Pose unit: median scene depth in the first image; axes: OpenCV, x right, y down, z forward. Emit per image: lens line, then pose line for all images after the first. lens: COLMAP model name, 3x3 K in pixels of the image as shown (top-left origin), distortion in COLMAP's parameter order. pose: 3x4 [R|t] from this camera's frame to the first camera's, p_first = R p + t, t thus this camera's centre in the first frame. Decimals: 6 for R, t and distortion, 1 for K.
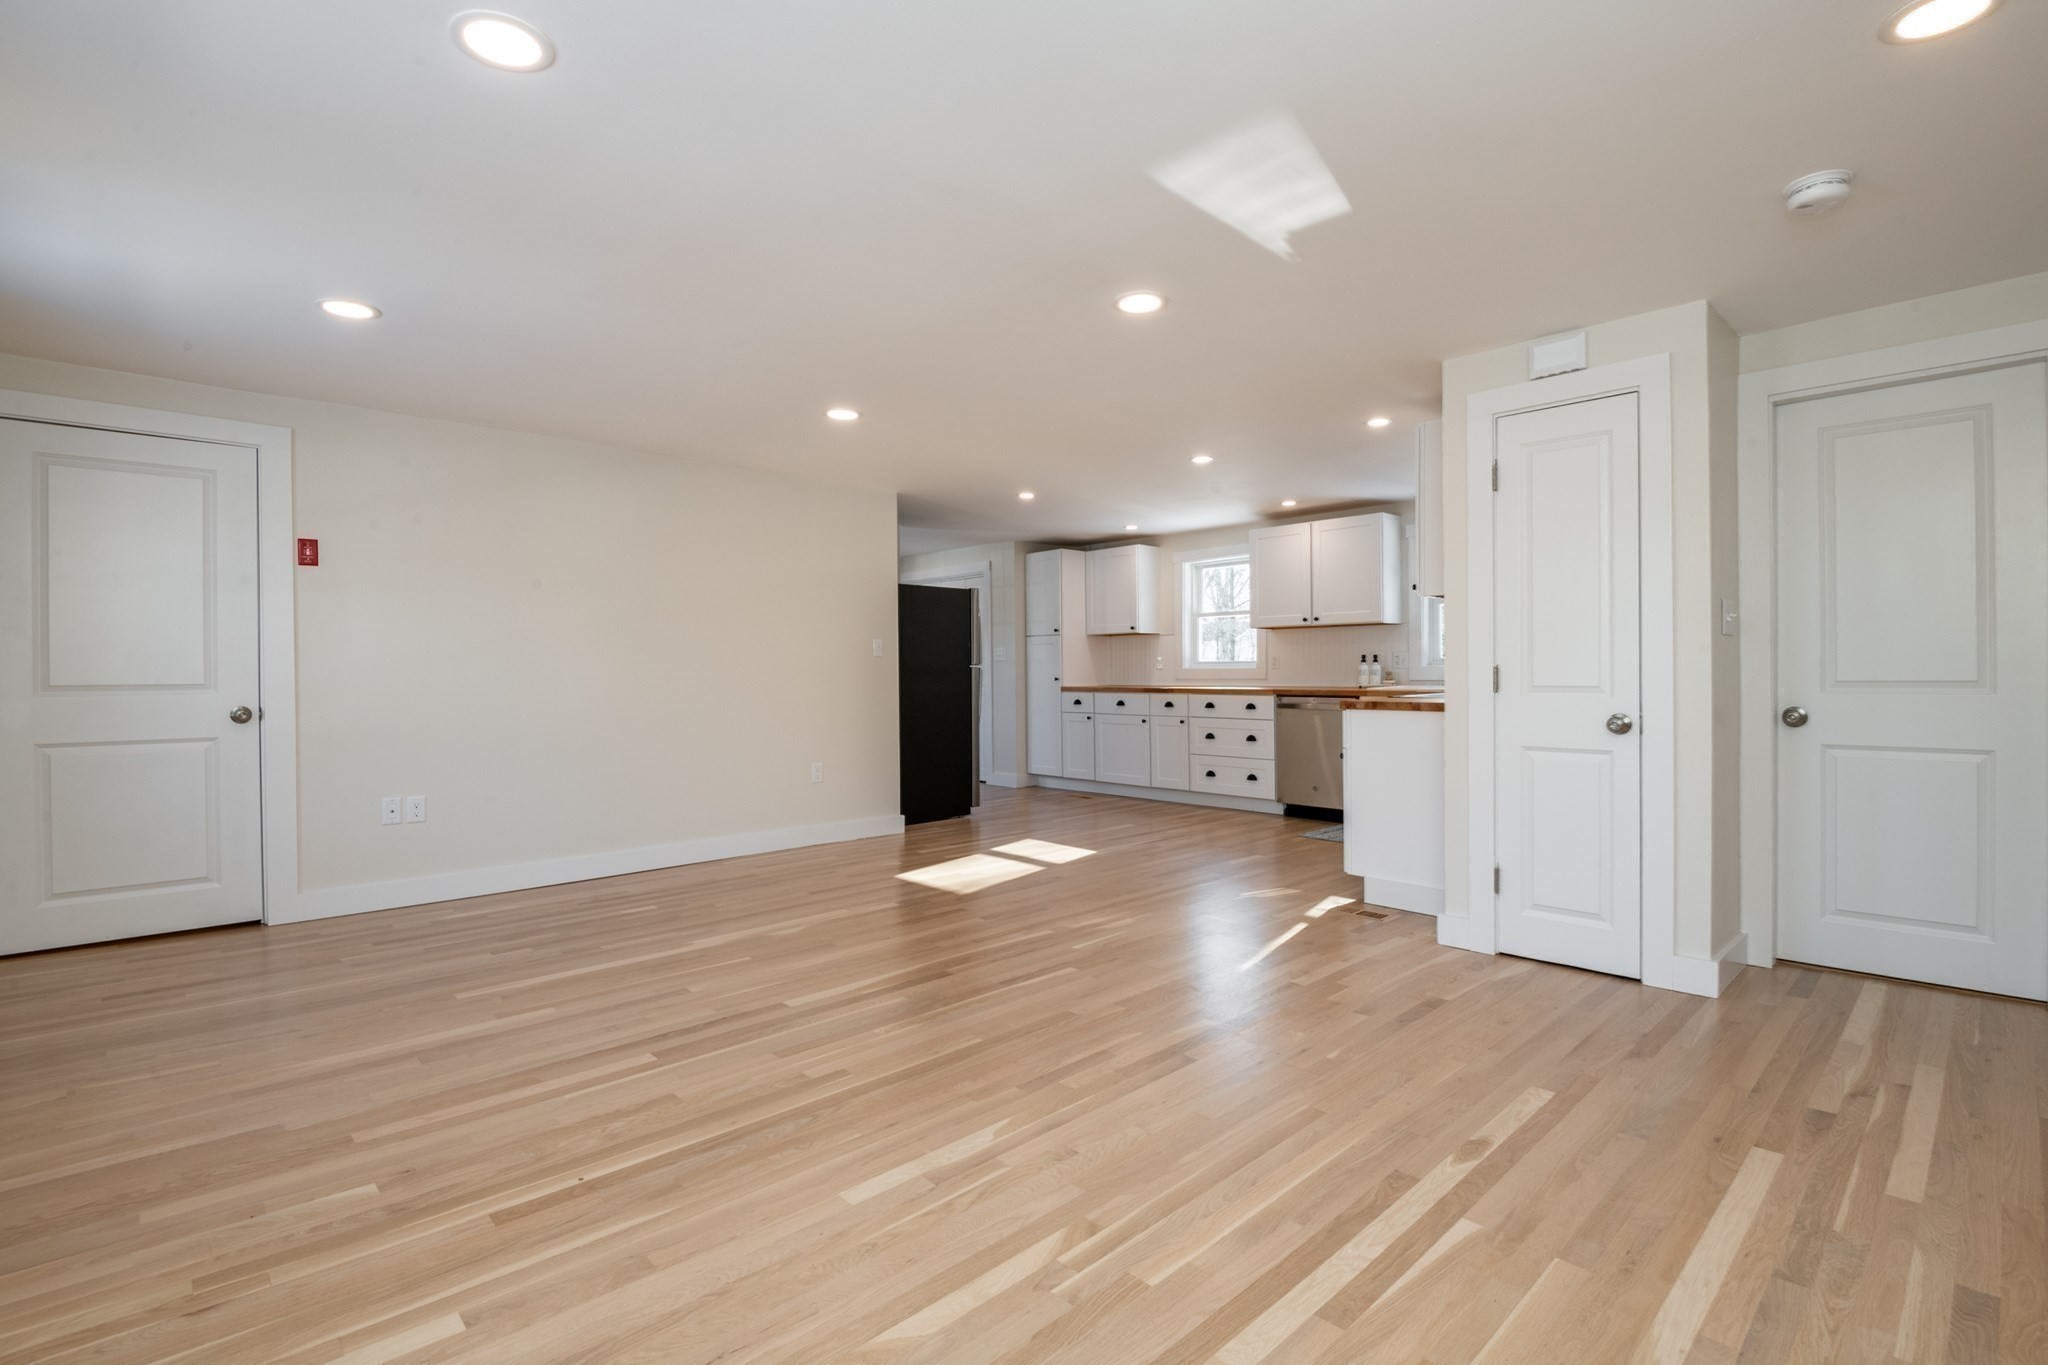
lens RADIAL K [[948.5, 0, 1049.1], [0, 948.5, 675.0], [0, 0, 1]] dist [-0.001264, -0.011138]
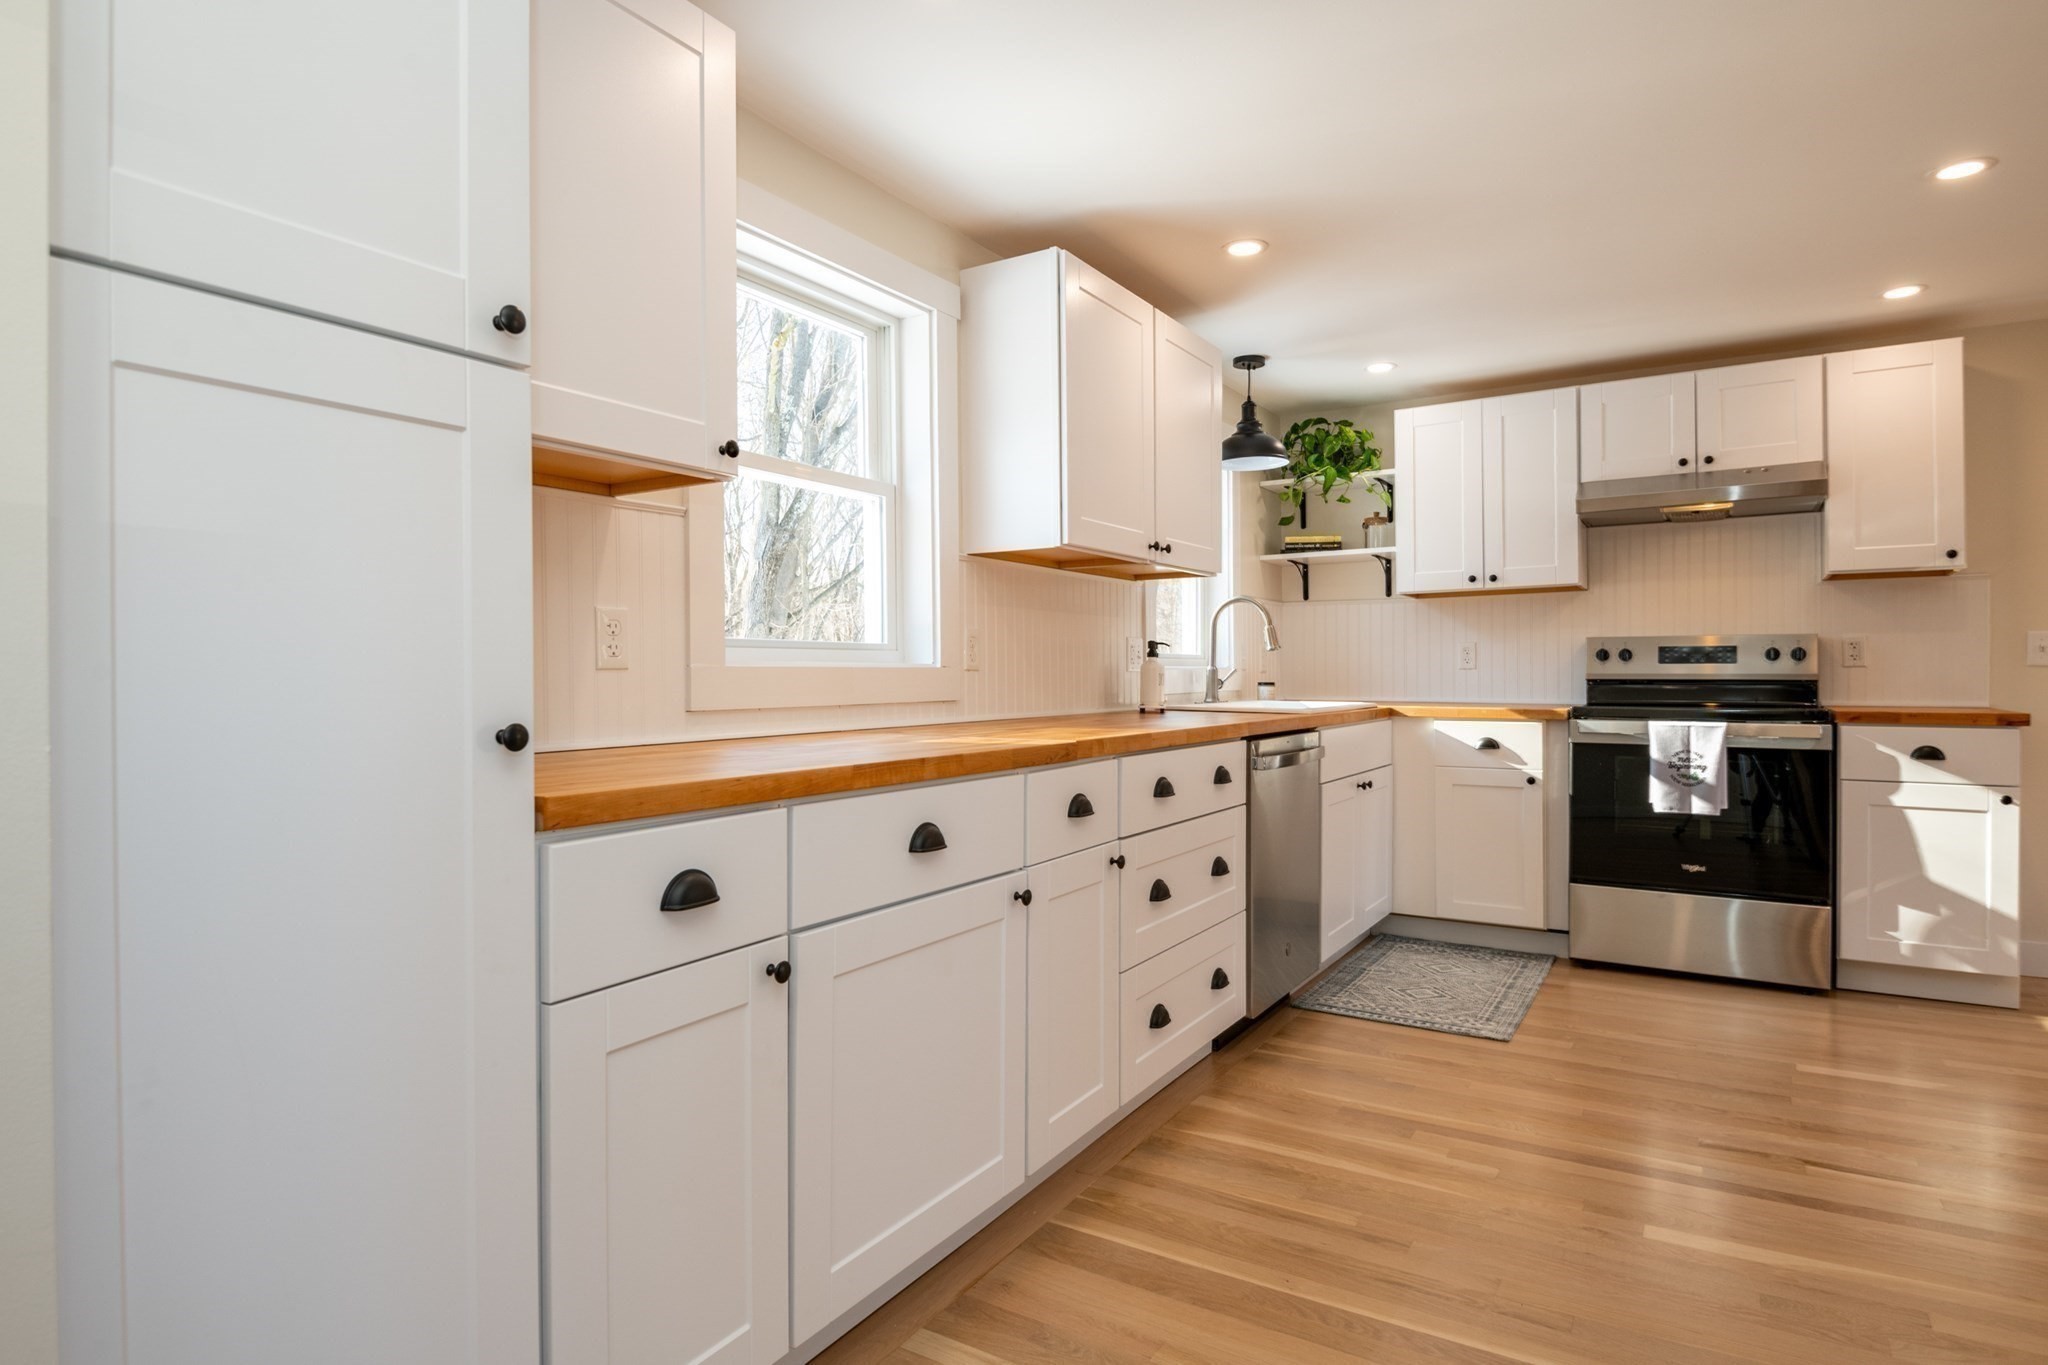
lens RADIAL K [[1110.4, 0, 1033.1], [0, 1110.4, 678.2], [0, 0, 1]] dist [0.013236, -0.000641]
pose [[-0.246393, 0.006507, 0.969148, -0.353476], [0.013031, 0.999909, -0.003401, -0.004691], [-0.969082, 0.011791, -0.246456, 2.452896]]
